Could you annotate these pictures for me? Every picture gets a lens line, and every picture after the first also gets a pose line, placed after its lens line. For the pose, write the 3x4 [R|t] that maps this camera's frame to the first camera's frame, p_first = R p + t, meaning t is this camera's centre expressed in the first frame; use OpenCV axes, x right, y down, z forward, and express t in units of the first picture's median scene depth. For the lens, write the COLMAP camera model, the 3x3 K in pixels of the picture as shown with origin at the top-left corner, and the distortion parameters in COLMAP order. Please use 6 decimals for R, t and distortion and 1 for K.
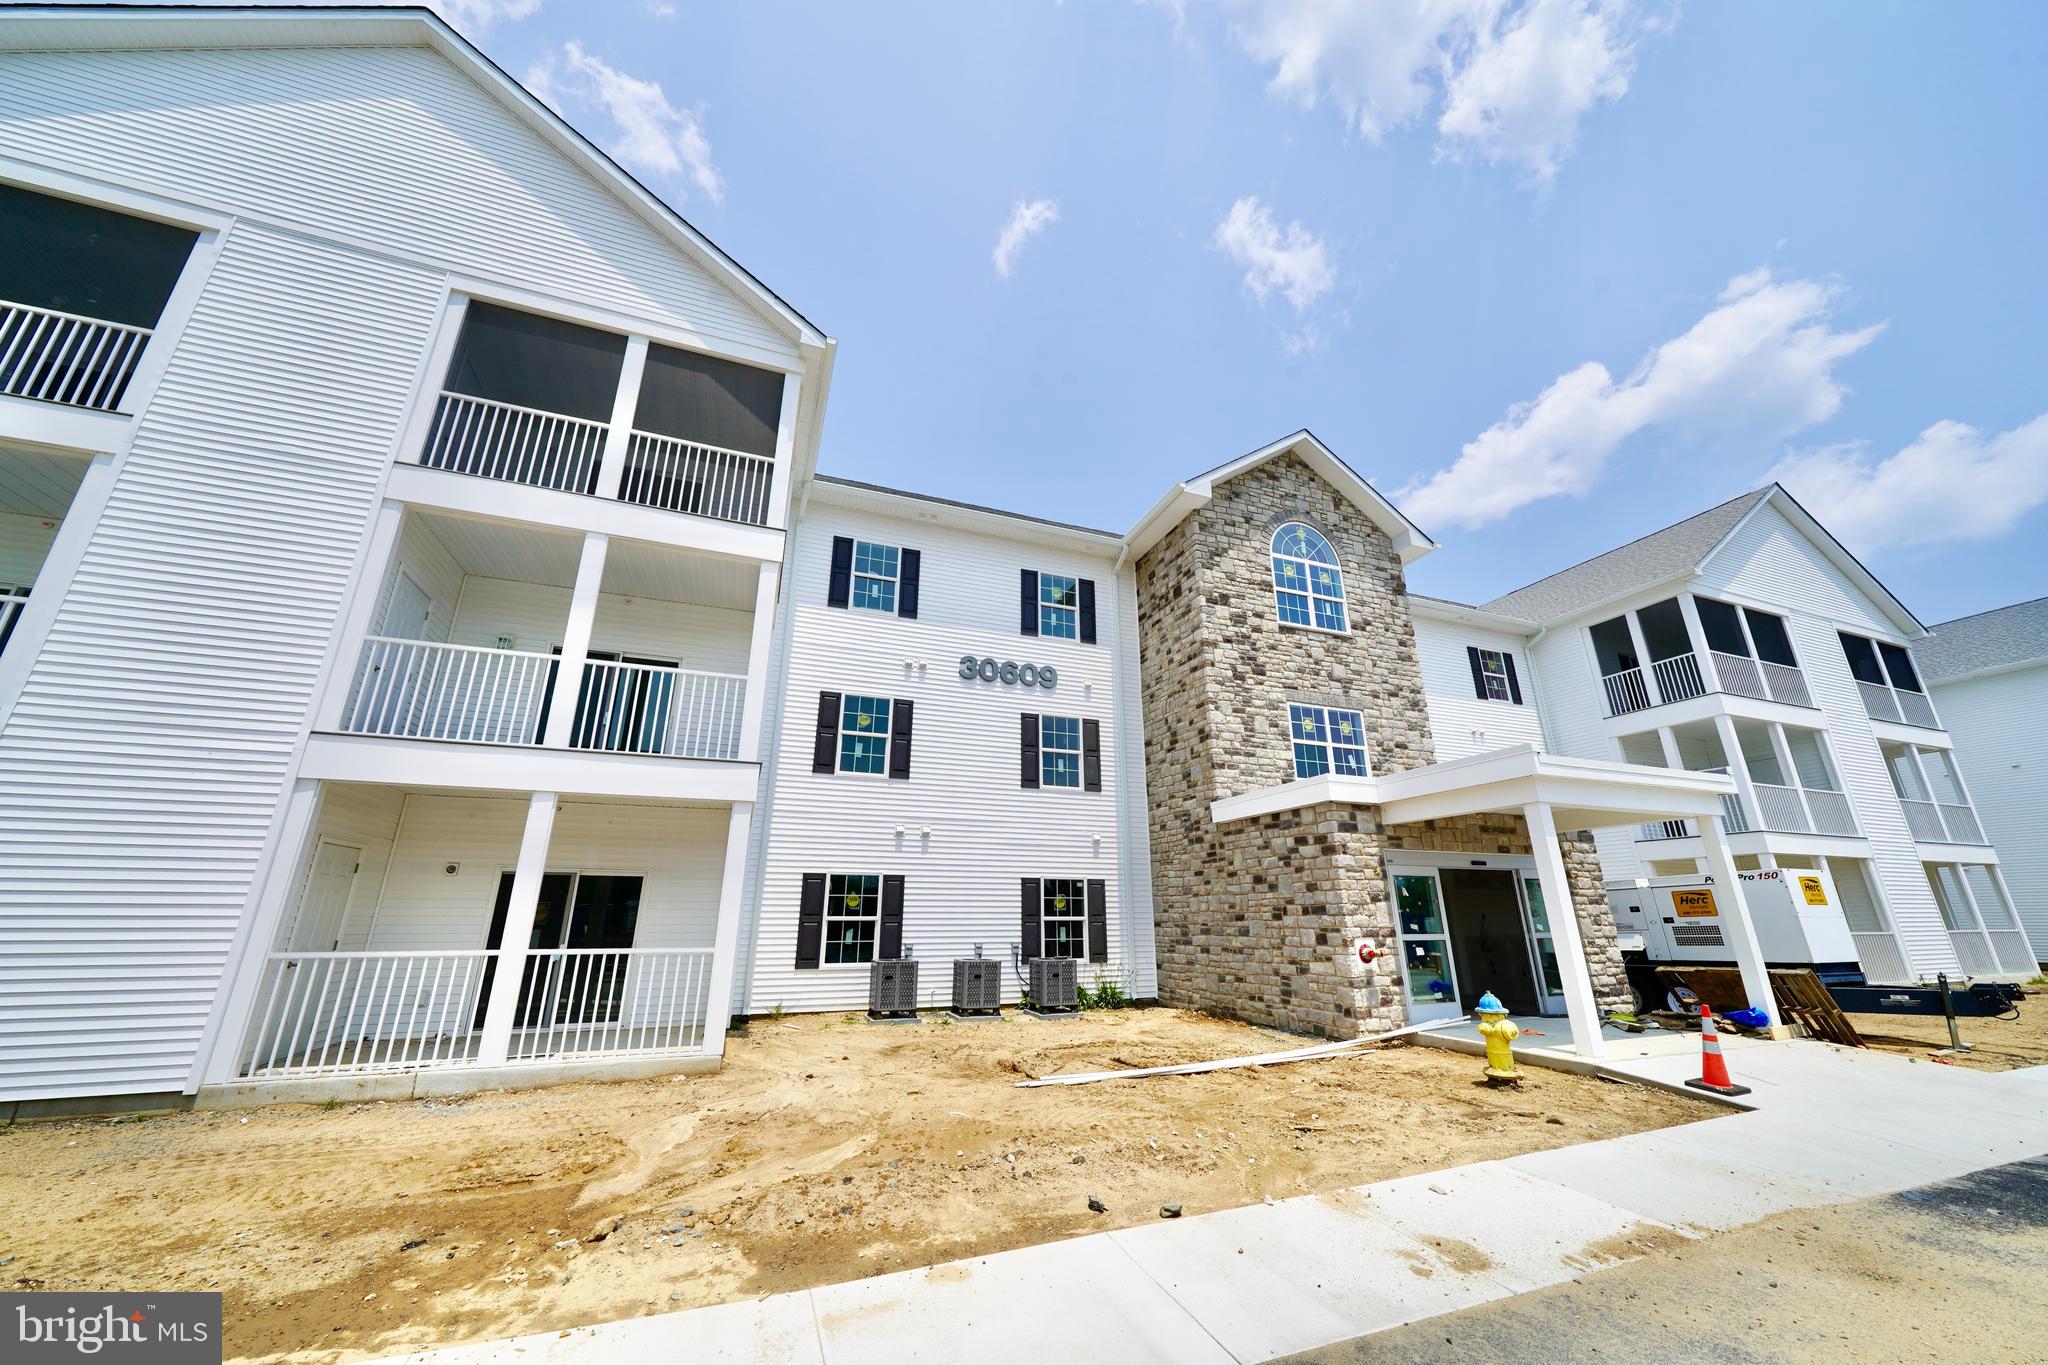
lens RADIAL K [[716.5, 0, 1036.4], [0, 716.5, 679.8], [0, 0, 1]] dist [-0.010526, 0.000006]
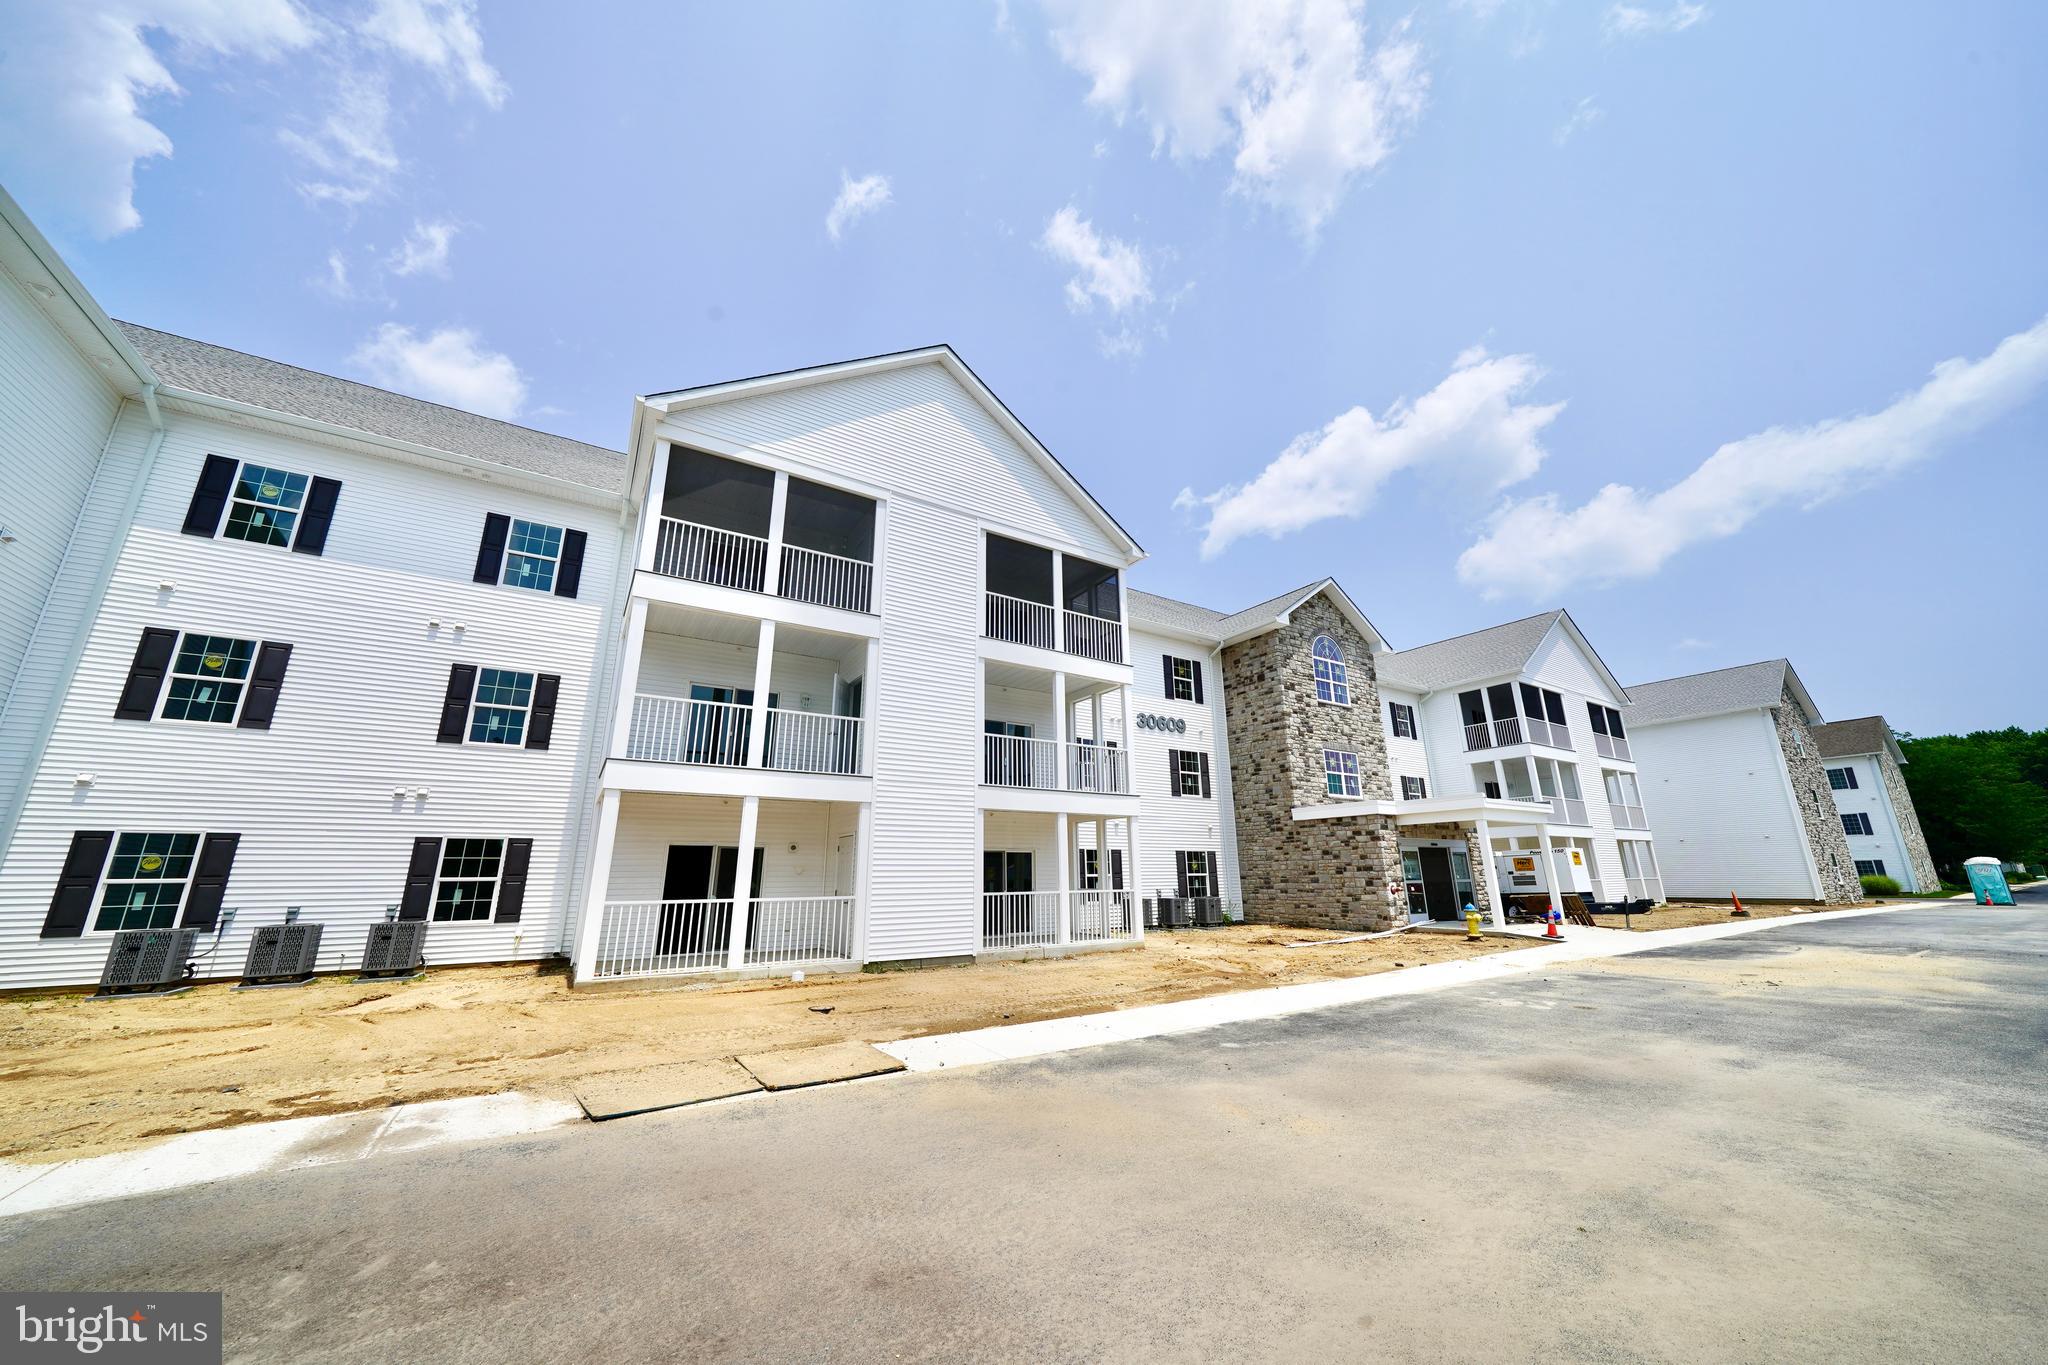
lens RADIAL K [[684.0, 0, 1024.0], [0, 684.0, 682.5], [0, 0, 1]] dist [-0.026526, 0.000029]
pose [[0.983745, 0.046507, 0.173442, -0.620474], [-0.054440, 0.997664, 0.041262, -0.149958], [-0.171118, -0.050034, 0.983979, -0.453230]]
